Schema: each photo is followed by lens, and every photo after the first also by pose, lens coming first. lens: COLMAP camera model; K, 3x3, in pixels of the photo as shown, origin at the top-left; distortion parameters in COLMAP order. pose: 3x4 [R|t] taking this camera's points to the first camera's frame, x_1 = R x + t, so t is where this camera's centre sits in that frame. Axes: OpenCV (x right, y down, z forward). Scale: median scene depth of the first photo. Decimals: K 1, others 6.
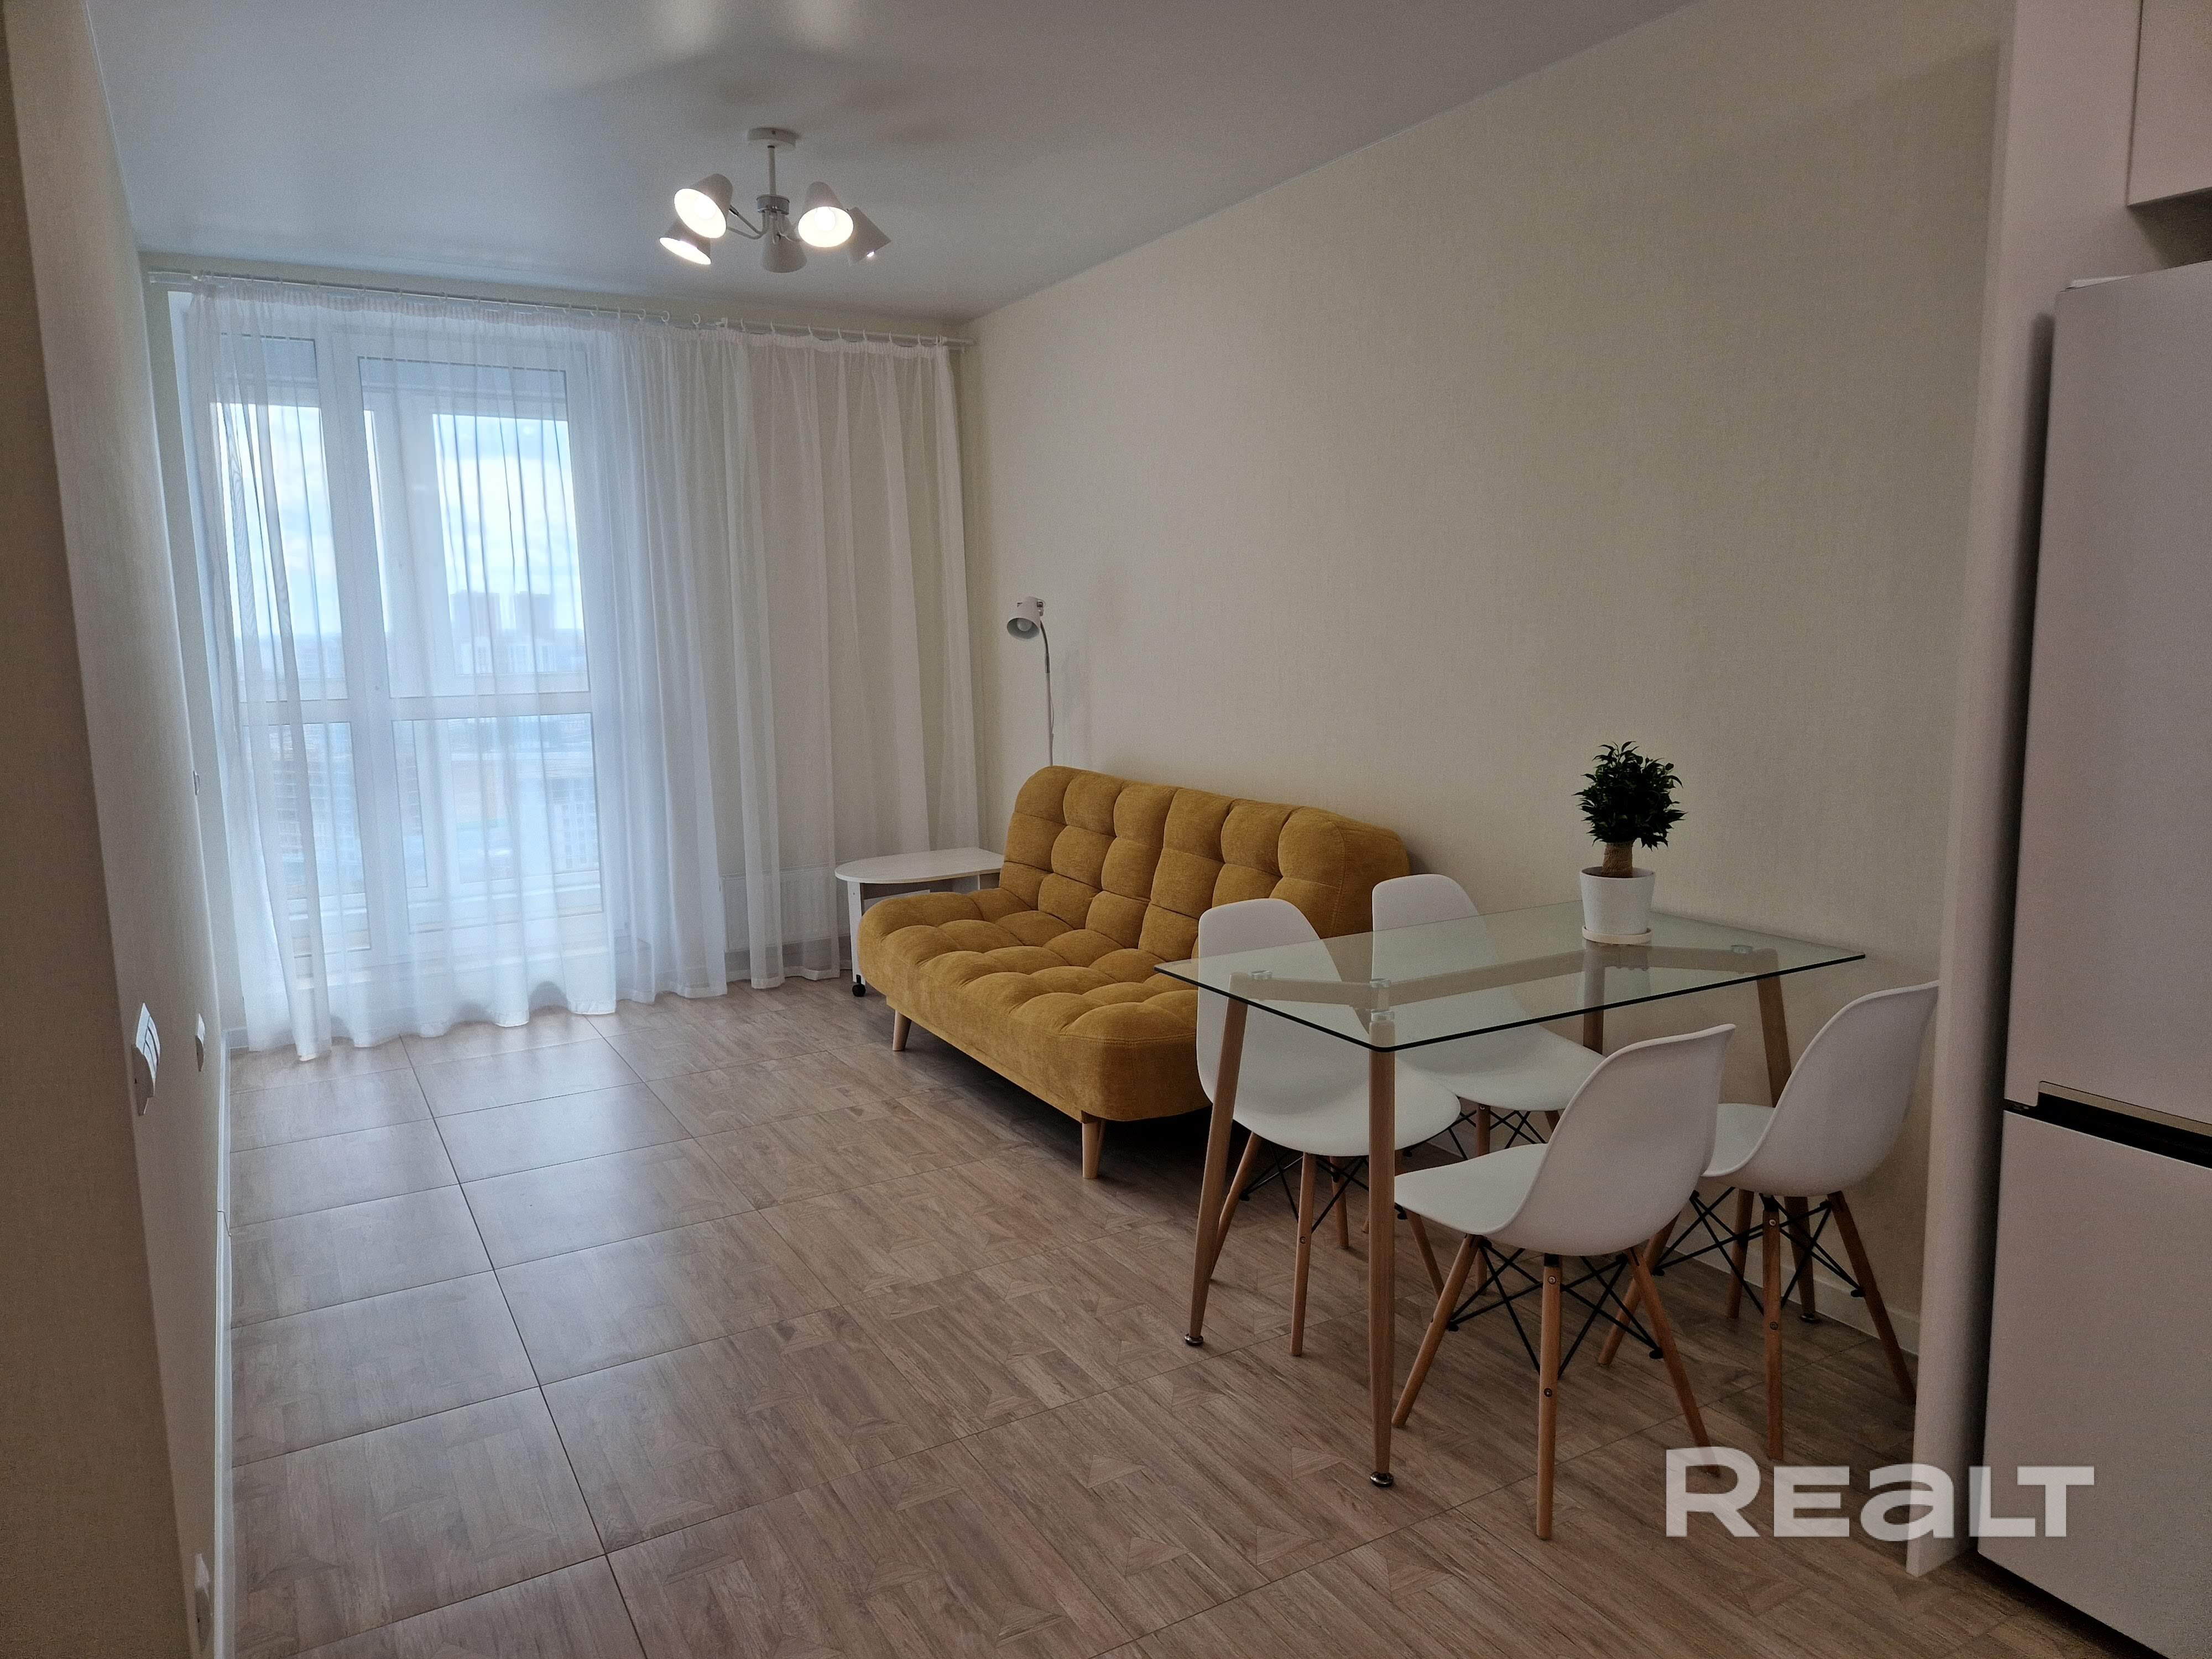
lens RADIAL K [[1458.2, 0, 1117.7], [0, 1458.2, 823.3], [0, 0, 1]] dist [0.002641, -0.002761]
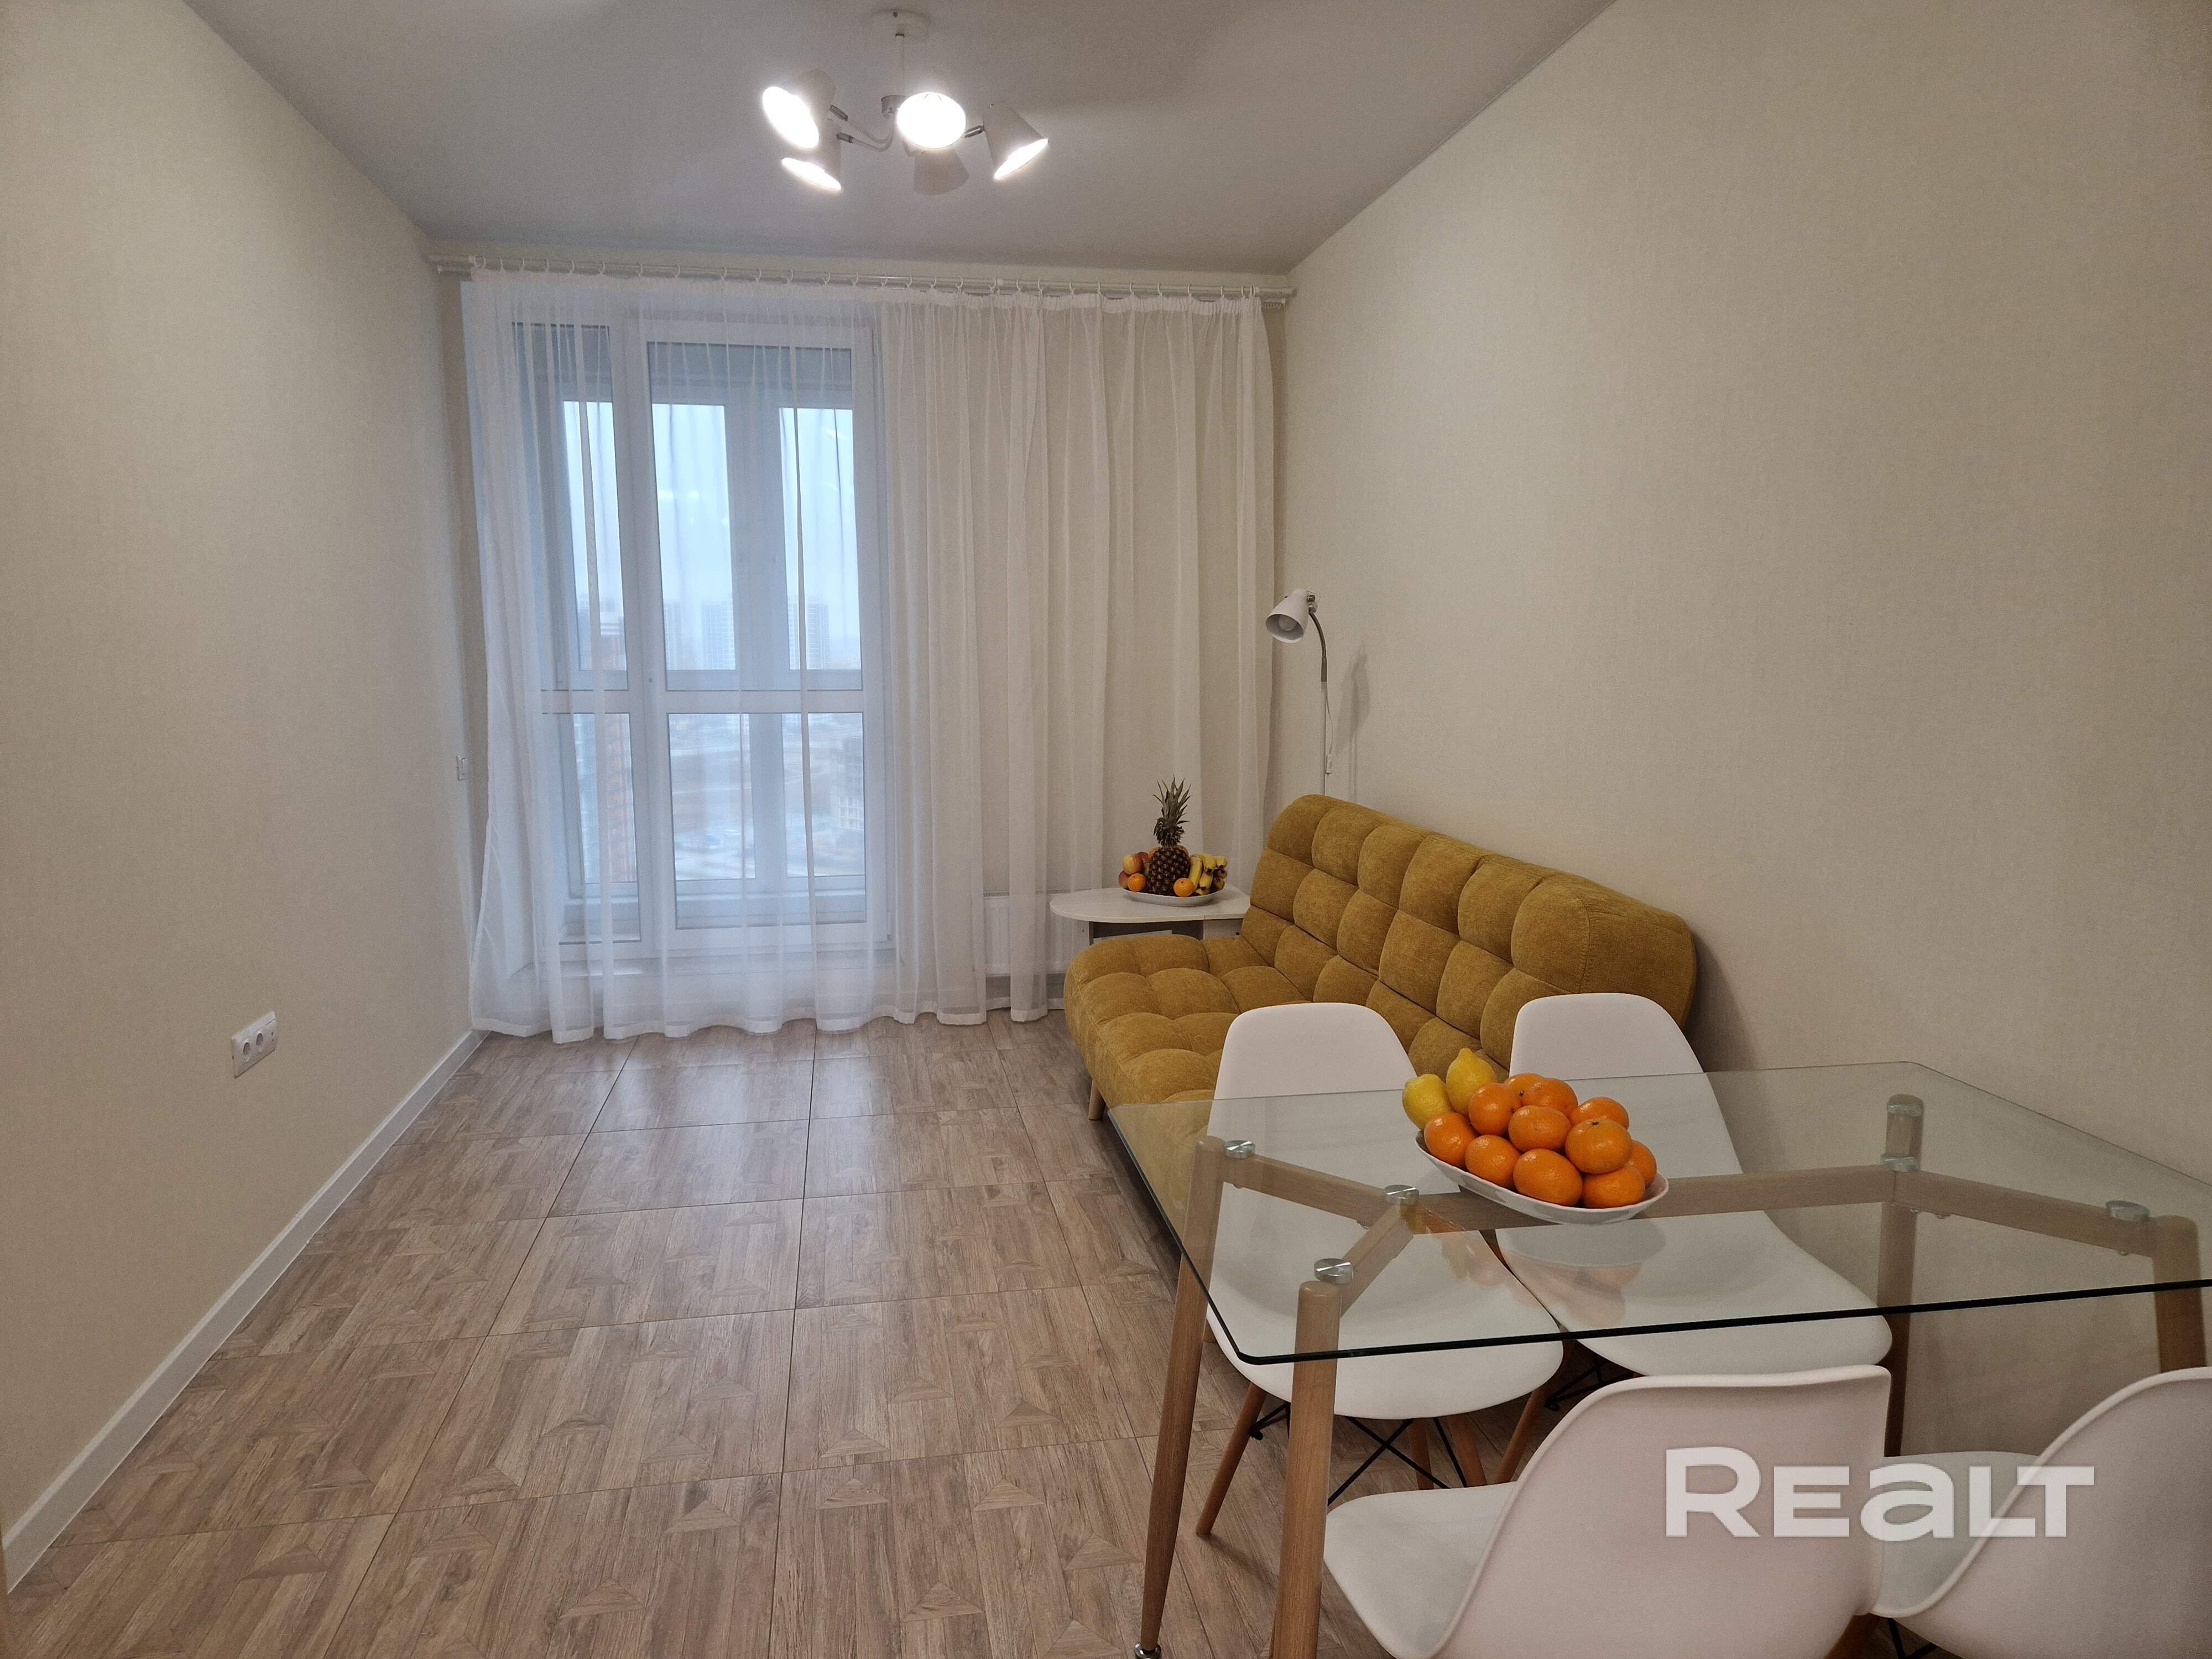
lens RADIAL K [[1458.2, 0, 1096.7], [0, 1458.2, 840.5], [0, 0, 1]] dist [0.002641, -0.002761]
pose [[0.935599, 0.062579, -0.347473, 0.142716], [-0.060860, 0.998020, 0.015869, -0.020637], [0.347778, 0.006300, 0.937556, 0.206183]]
